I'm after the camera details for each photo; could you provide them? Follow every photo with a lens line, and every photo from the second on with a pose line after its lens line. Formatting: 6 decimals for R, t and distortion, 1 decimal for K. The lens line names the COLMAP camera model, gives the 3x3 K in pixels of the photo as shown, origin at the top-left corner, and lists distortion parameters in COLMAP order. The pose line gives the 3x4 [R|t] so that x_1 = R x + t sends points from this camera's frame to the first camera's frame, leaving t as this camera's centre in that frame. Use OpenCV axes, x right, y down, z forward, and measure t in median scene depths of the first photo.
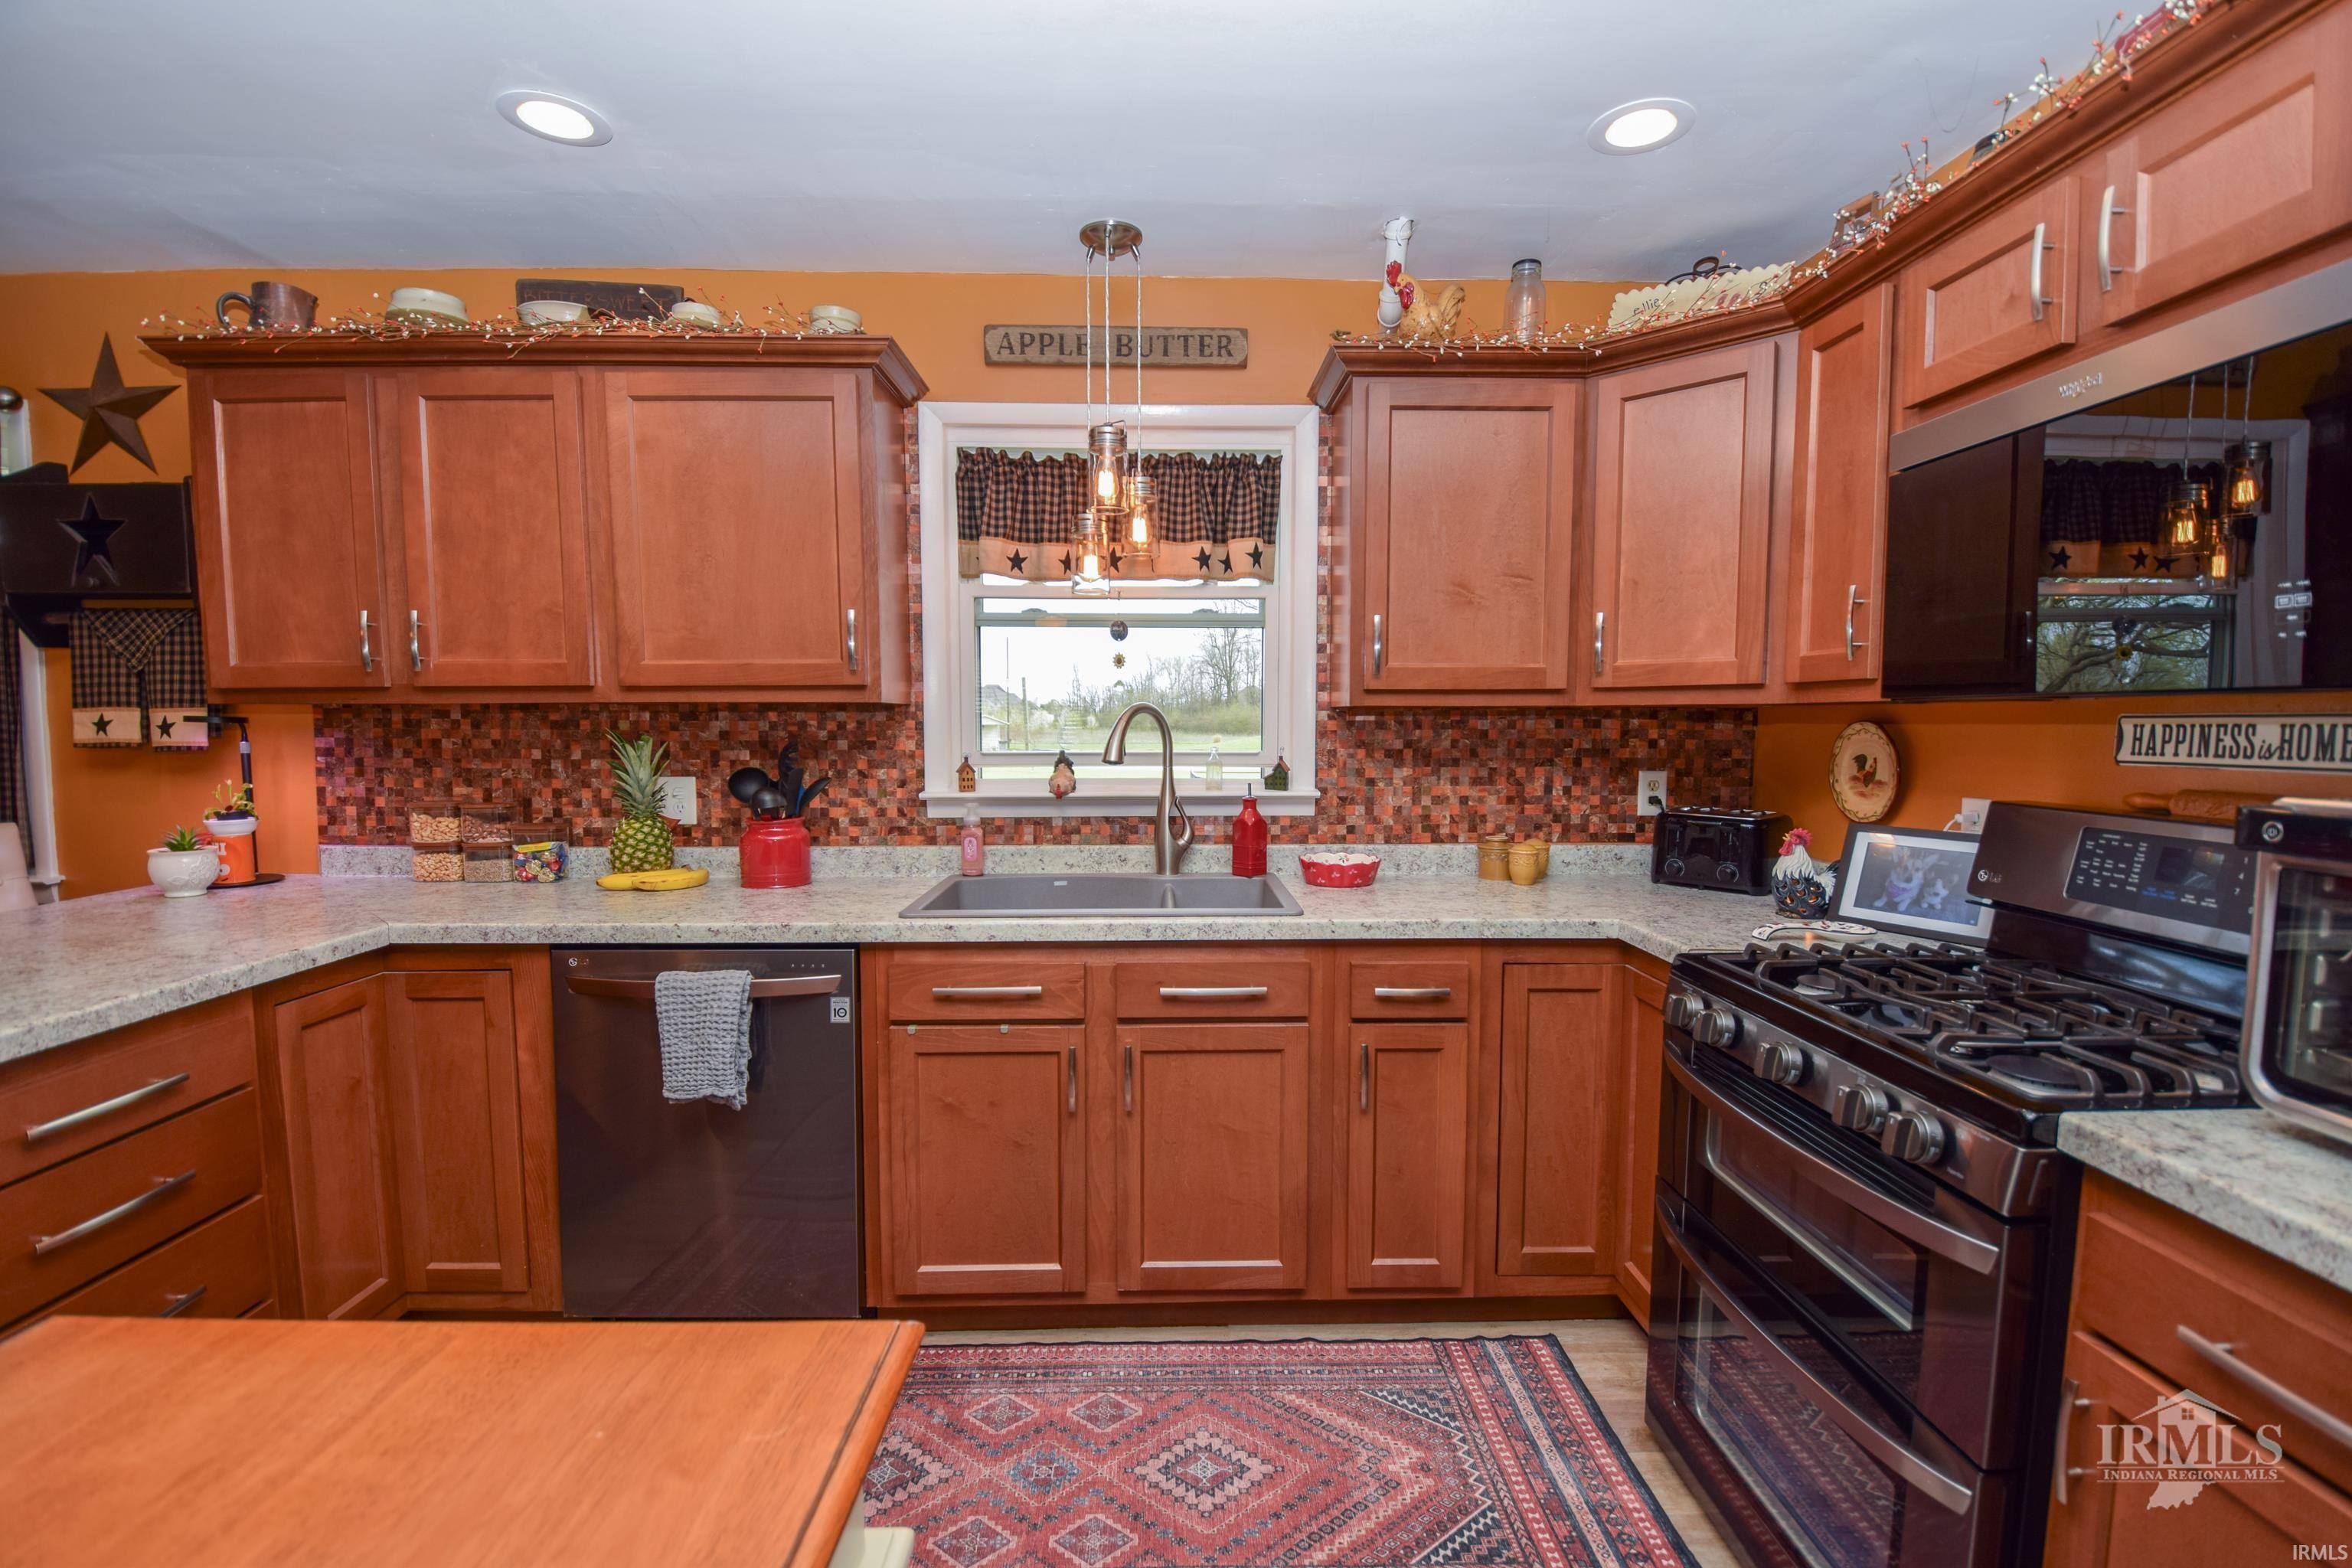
lens RADIAL K [[1063.2, 0, 1189.6], [0, 1063.2, 800.7], [0, 0, 1]] dist [-0.001340, -0.016326]
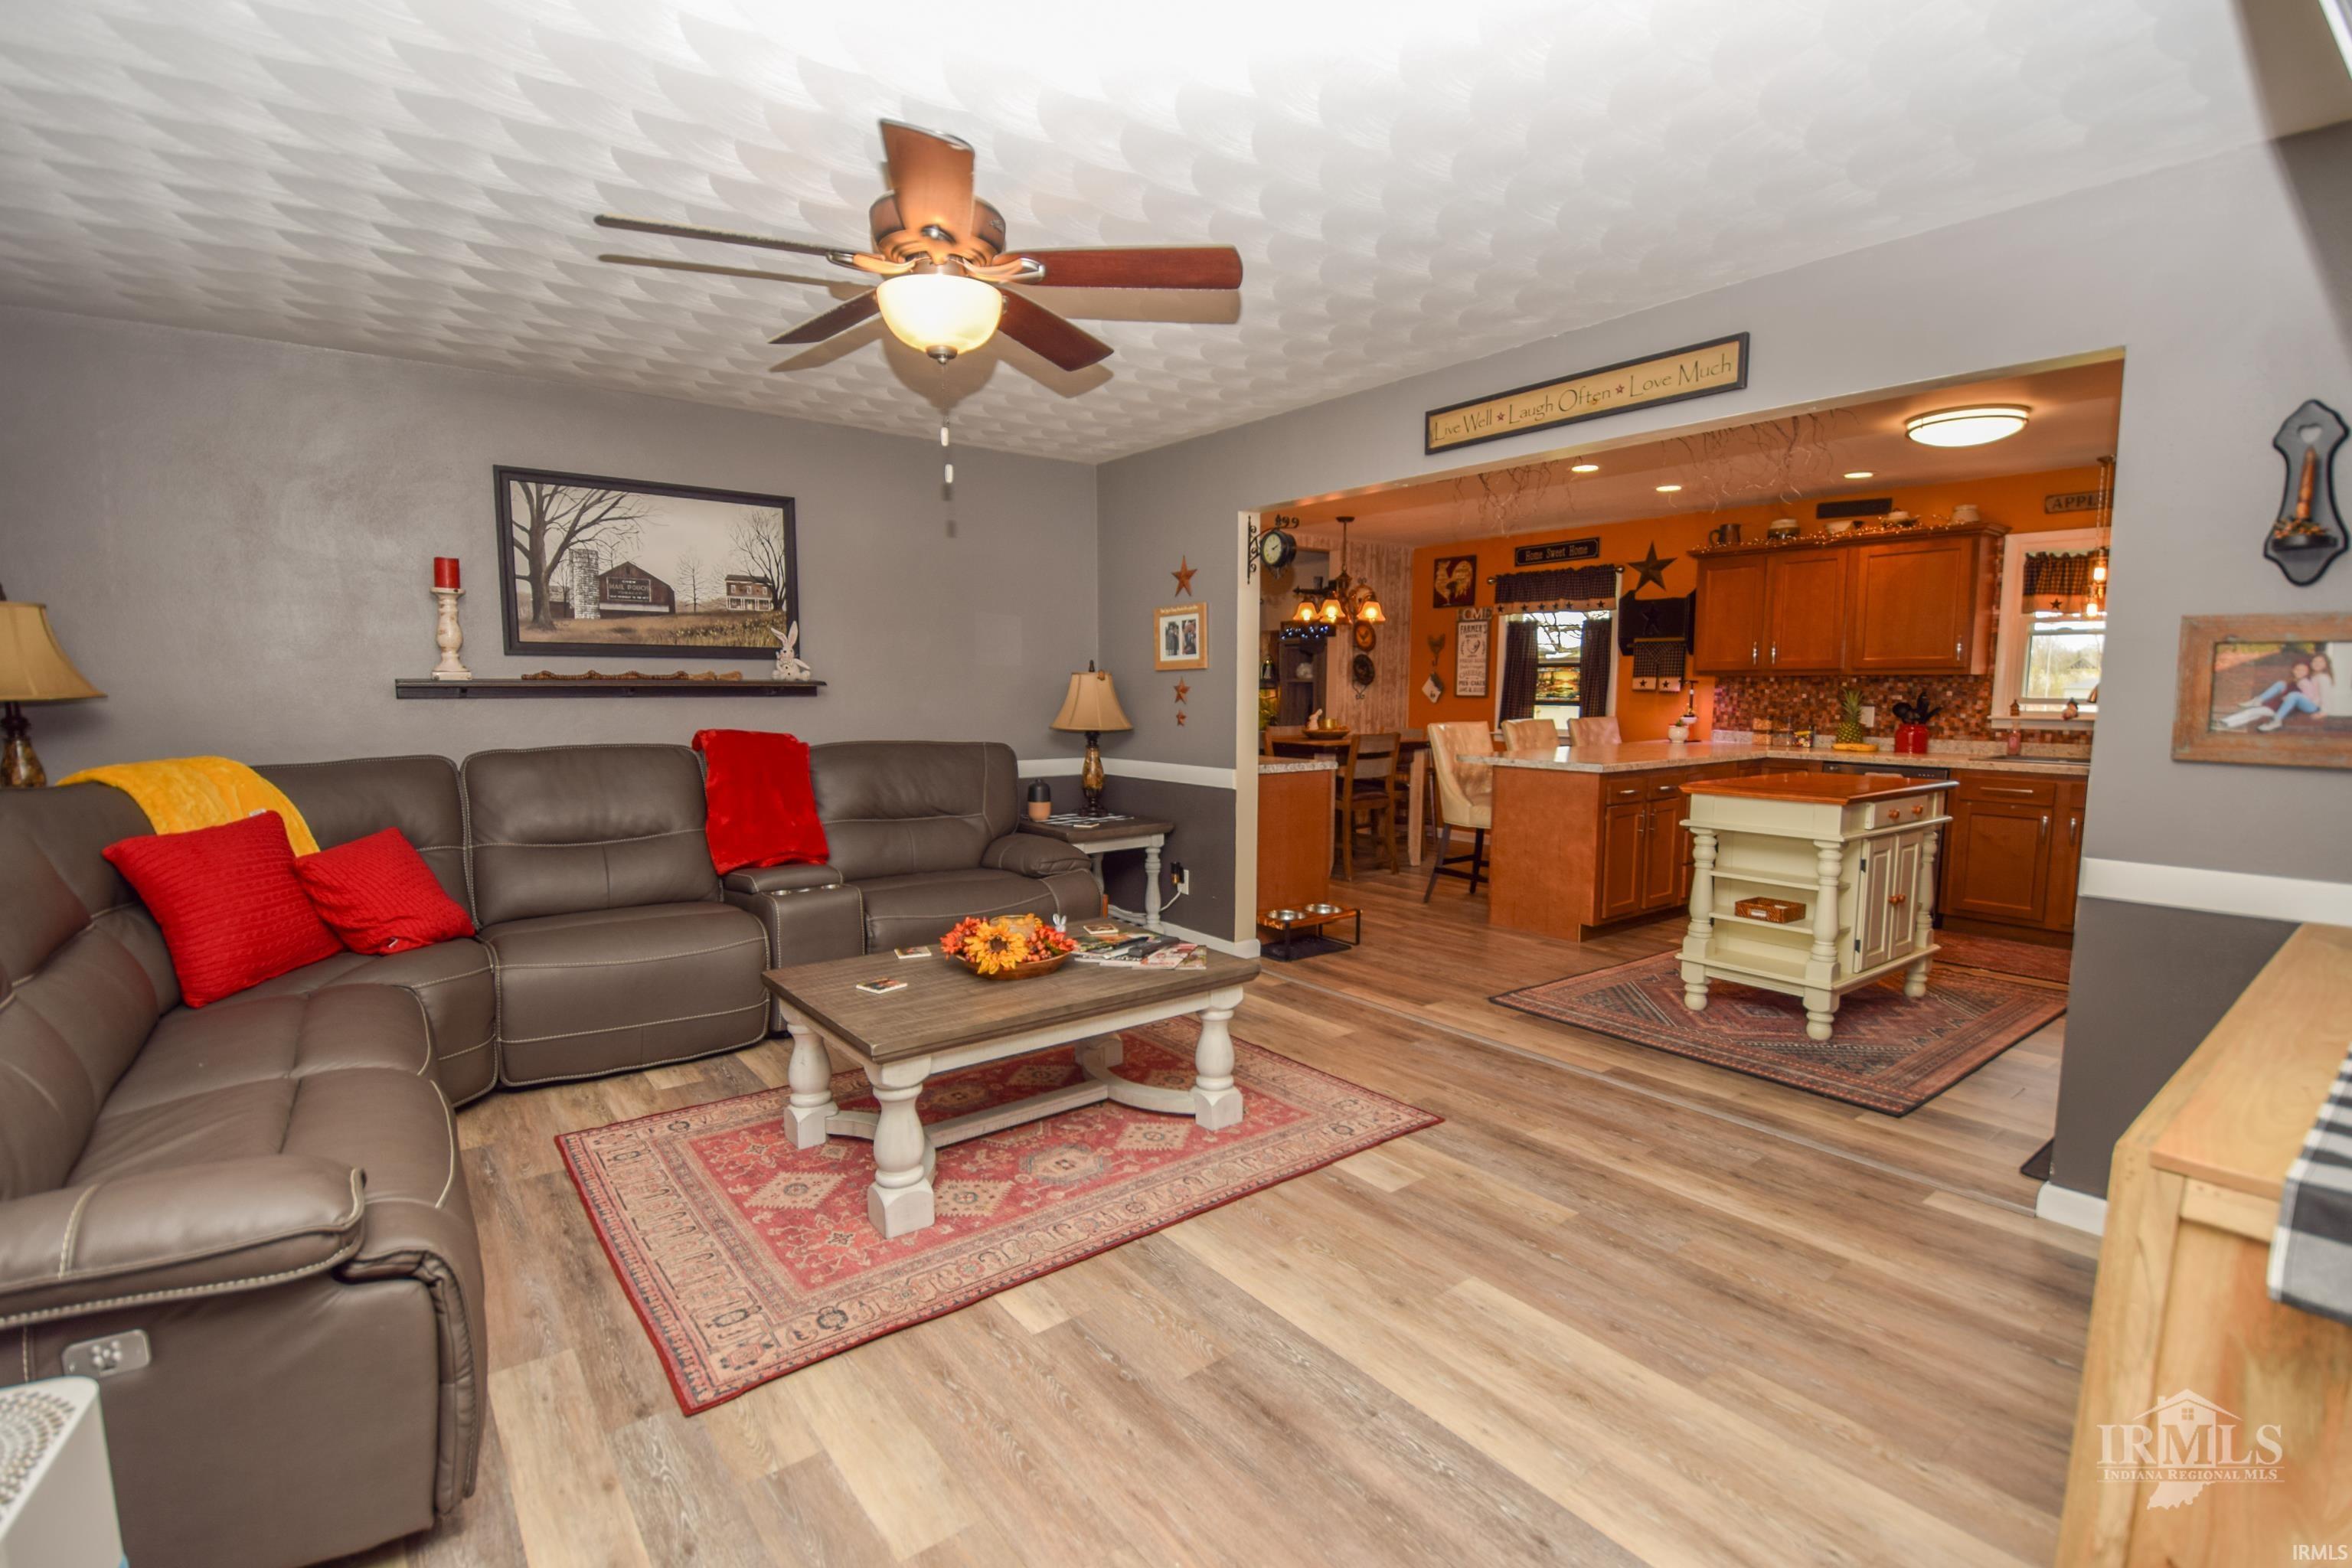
lens RADIAL K [[1063.2, 0, 1189.6], [0, 1063.2, 800.7], [0, 0, 1]] dist [-0.001340, -0.016326]
pose [[0.602907, 0.087764, -0.792969, 0.497041], [-0.062791, 0.996068, 0.062501, 0.134408], [0.795336, 0.012109, 0.606047, -1.628246]]
